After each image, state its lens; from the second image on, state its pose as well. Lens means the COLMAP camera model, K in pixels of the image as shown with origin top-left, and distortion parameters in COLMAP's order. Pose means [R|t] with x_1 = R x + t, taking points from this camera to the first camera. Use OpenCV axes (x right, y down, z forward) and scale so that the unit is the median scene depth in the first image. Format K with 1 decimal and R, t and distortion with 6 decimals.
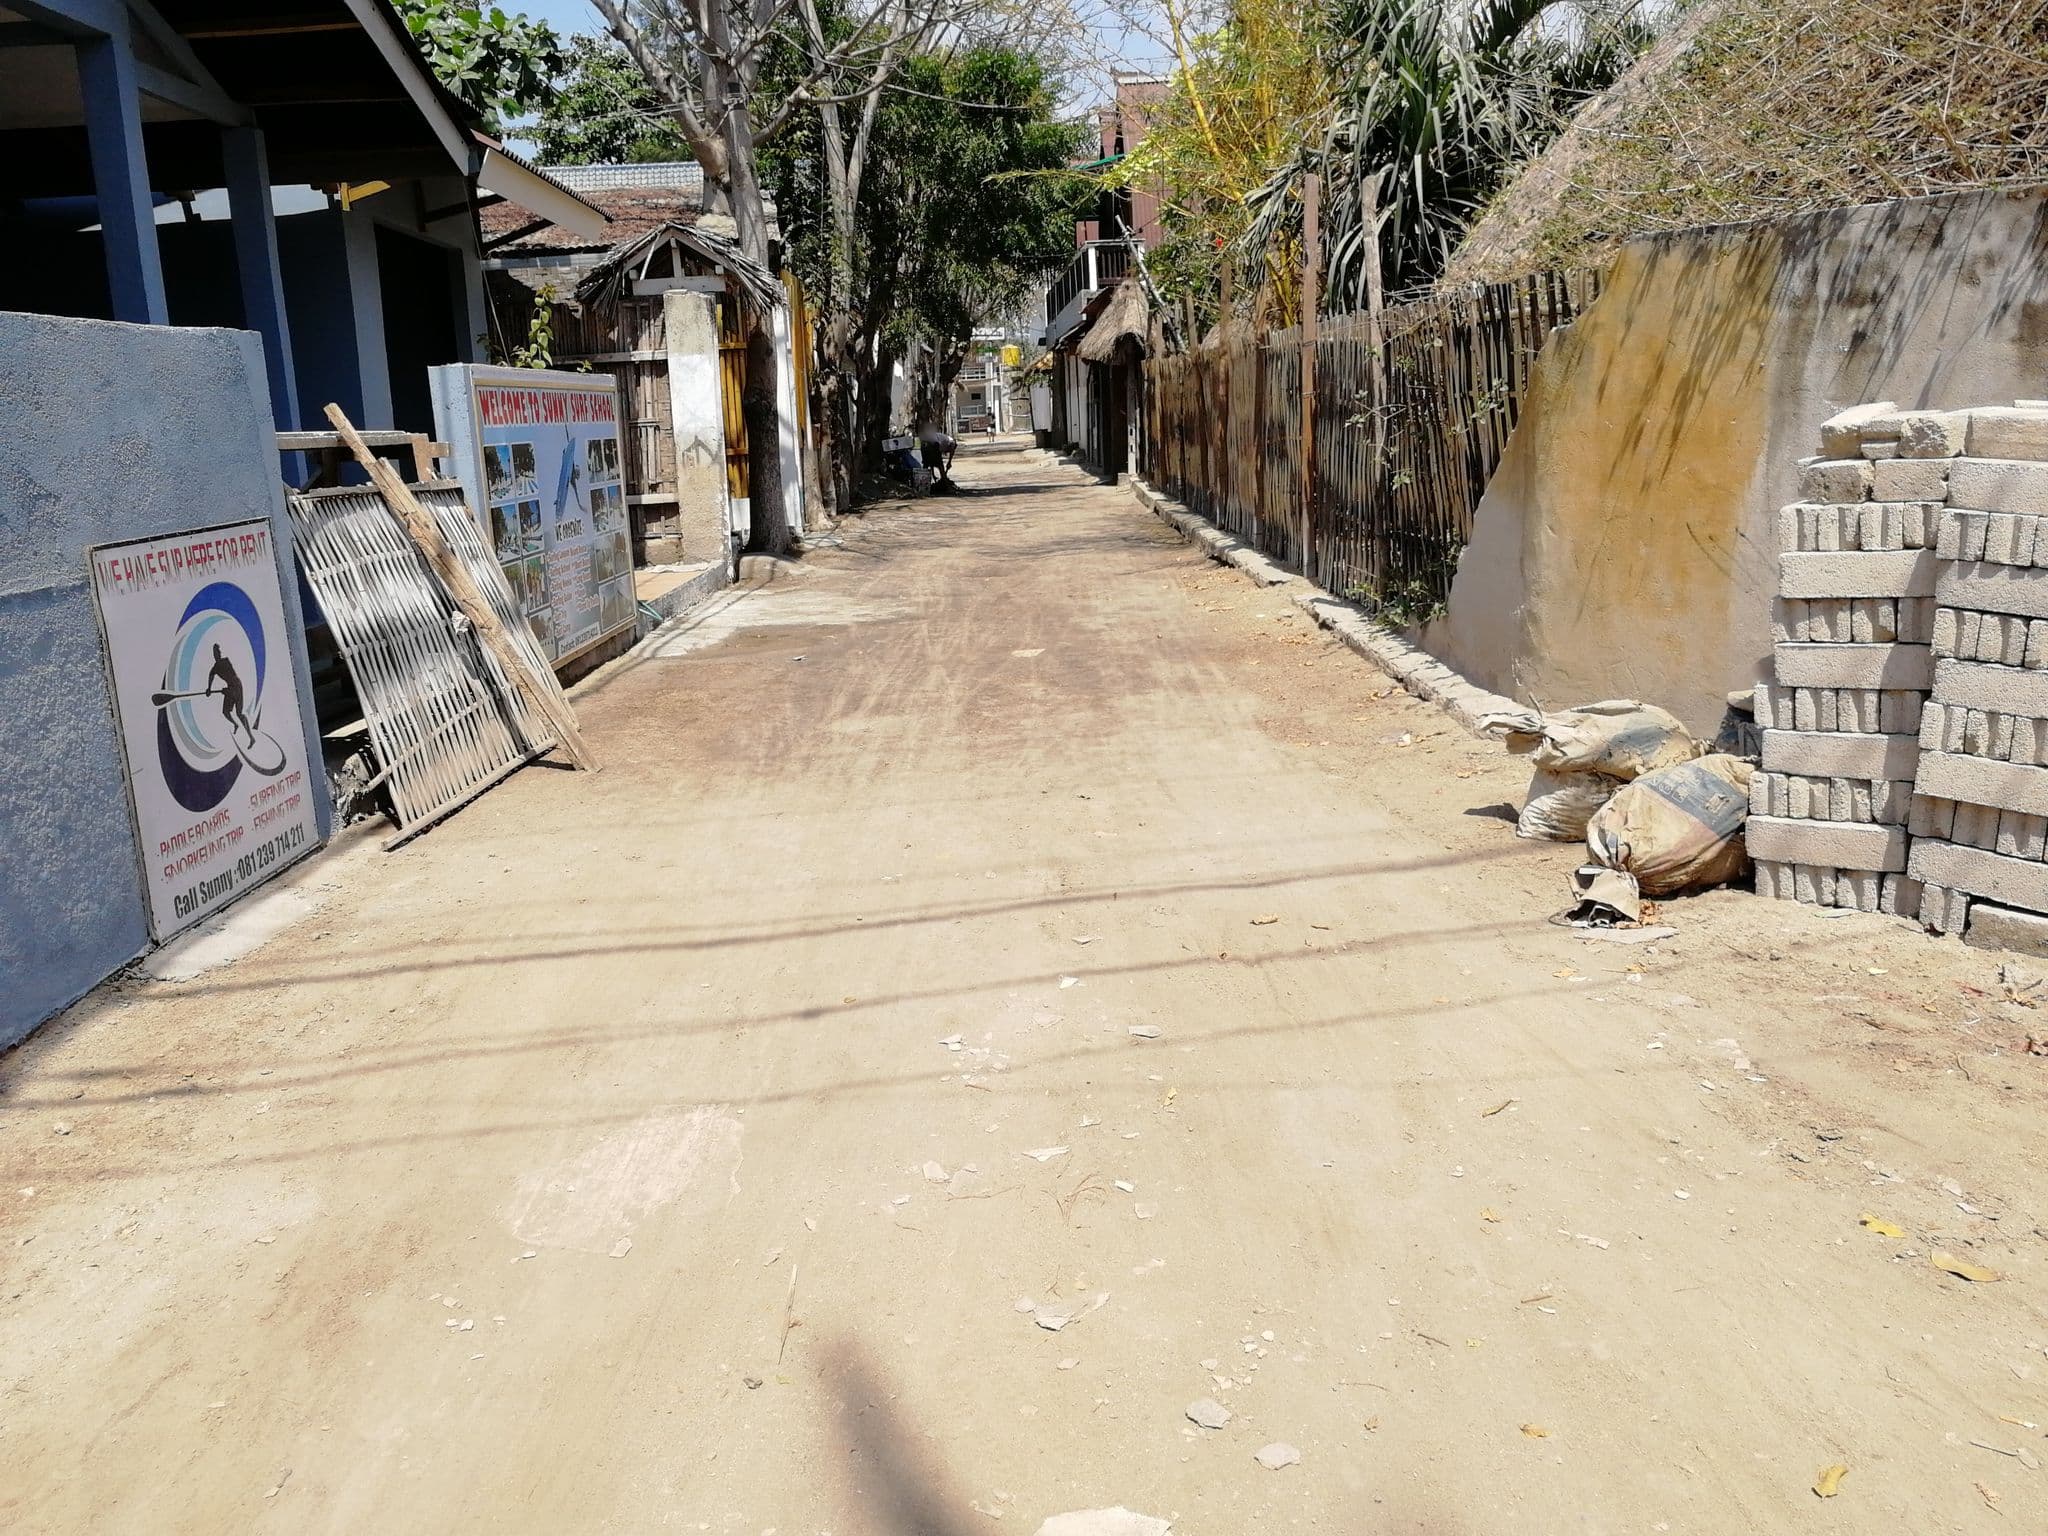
lens RADIAL K [[1499.3, 0, 1089.7], [0, 1499.3, 812.7], [0, 0, 1]] dist [0.006607, -0.054453]
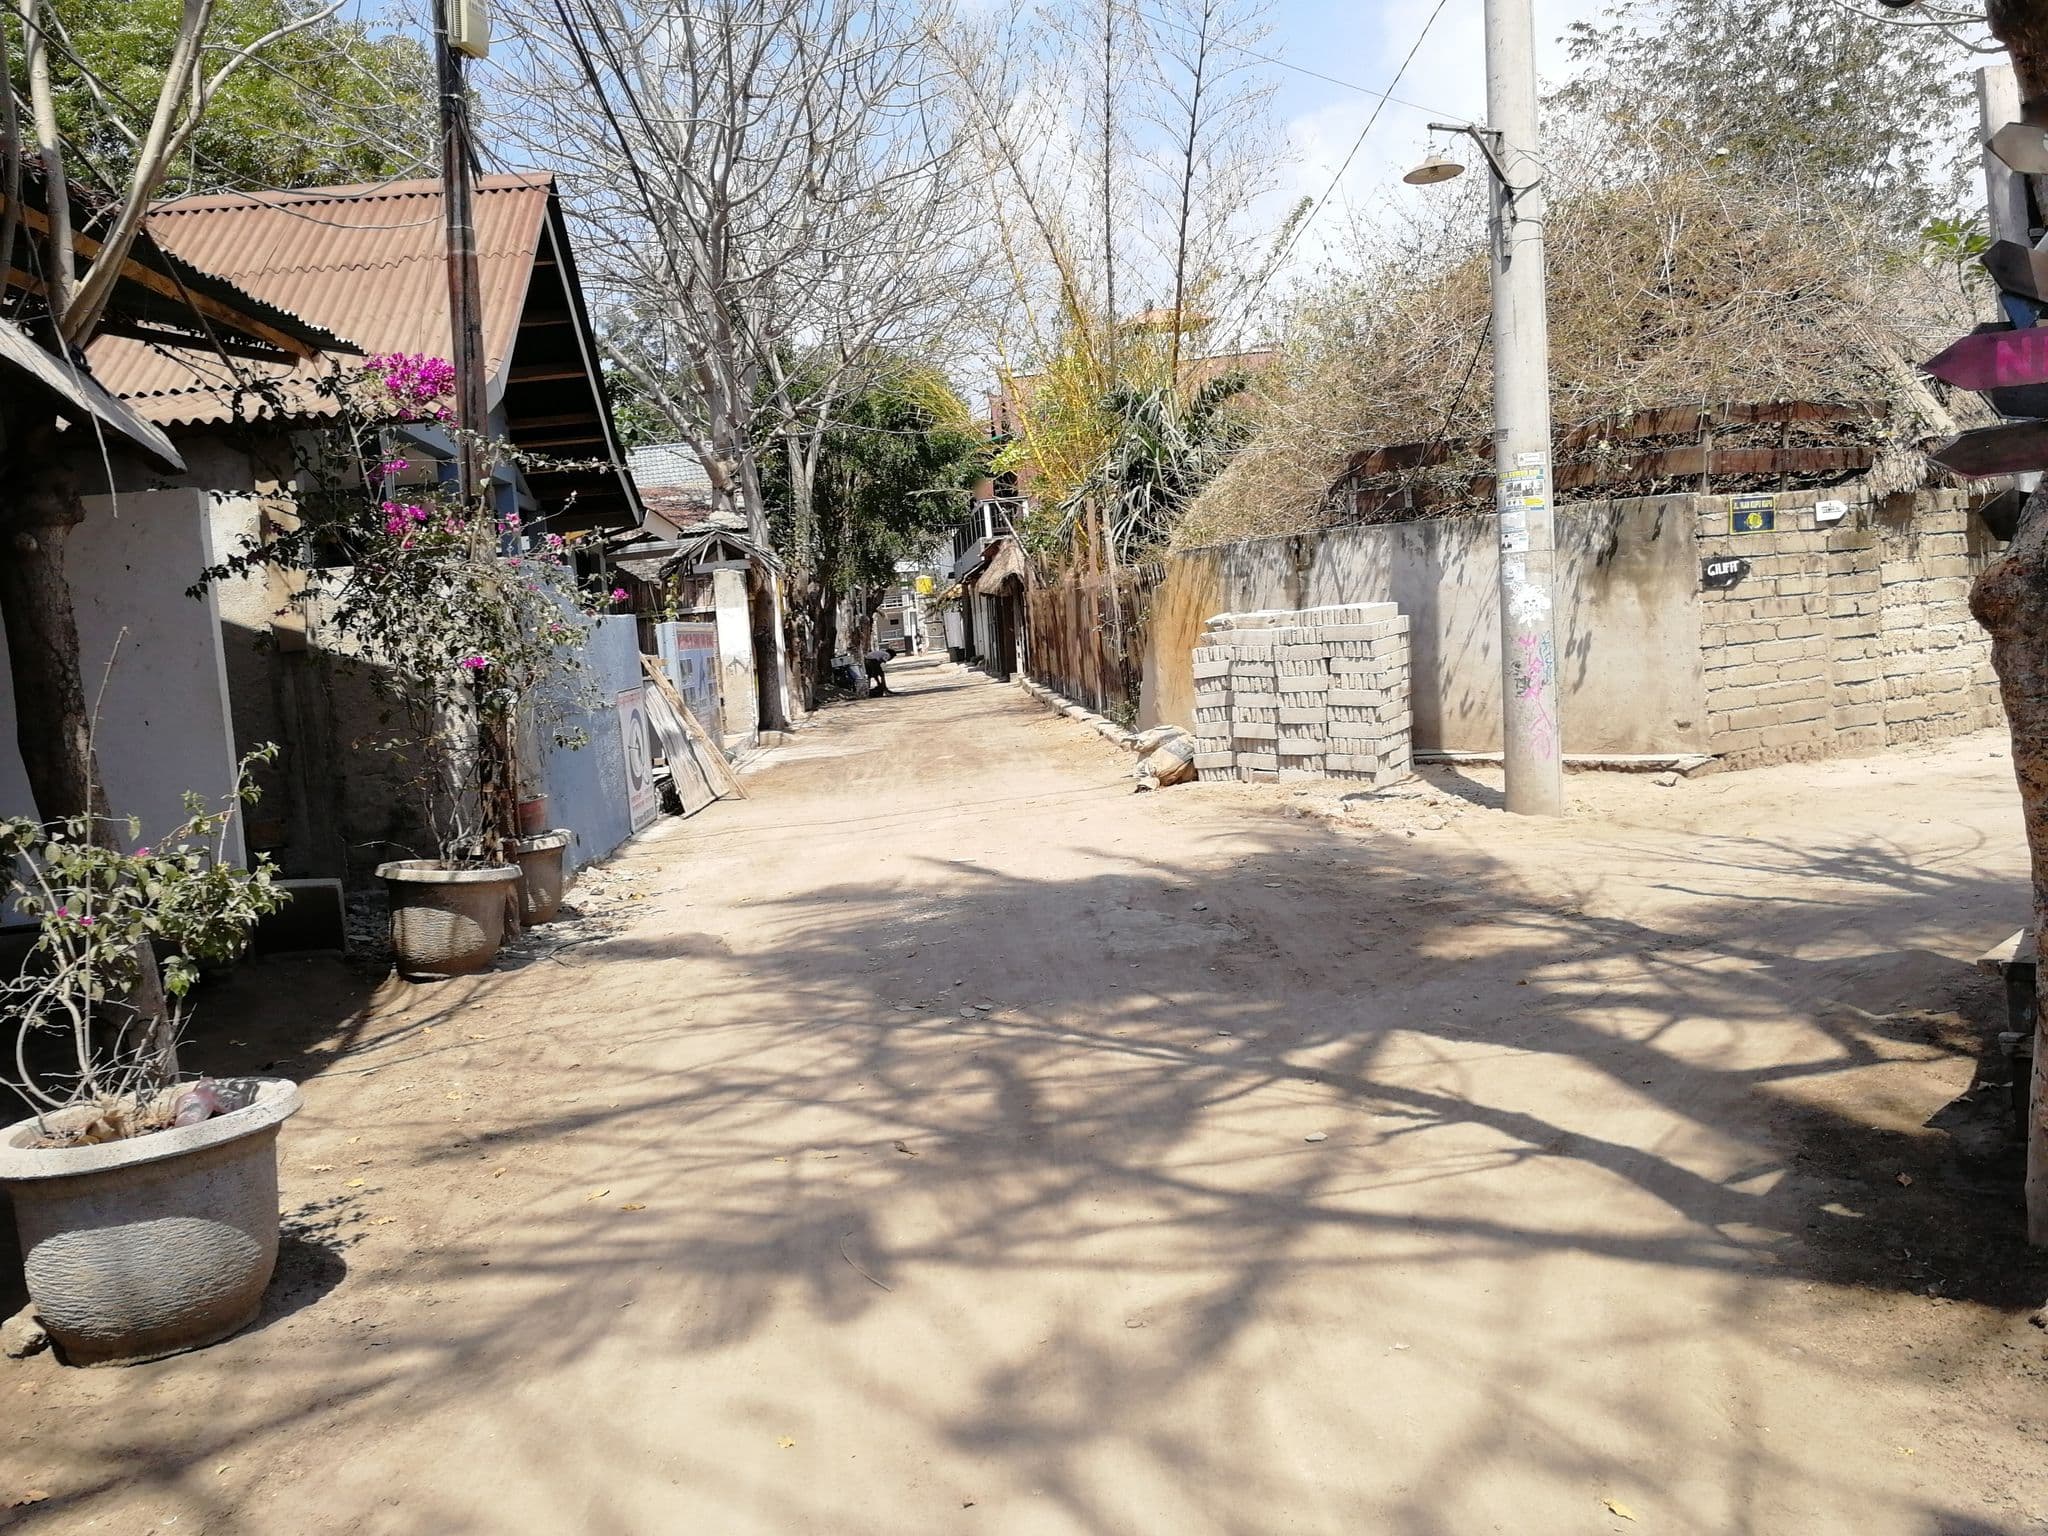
lens RADIAL K [[1508.1, 0, 1024.0], [0, 1508.1, 768.0], [0, 0, 1]] dist [0.001602, 0.000036]
pose [[0.998739, -0.049302, 0.009489, 0.018726], [0.050197, 0.984316, -0.169124, 0.112506], [-0.001002, 0.169387, 0.985549, -0.415290]]
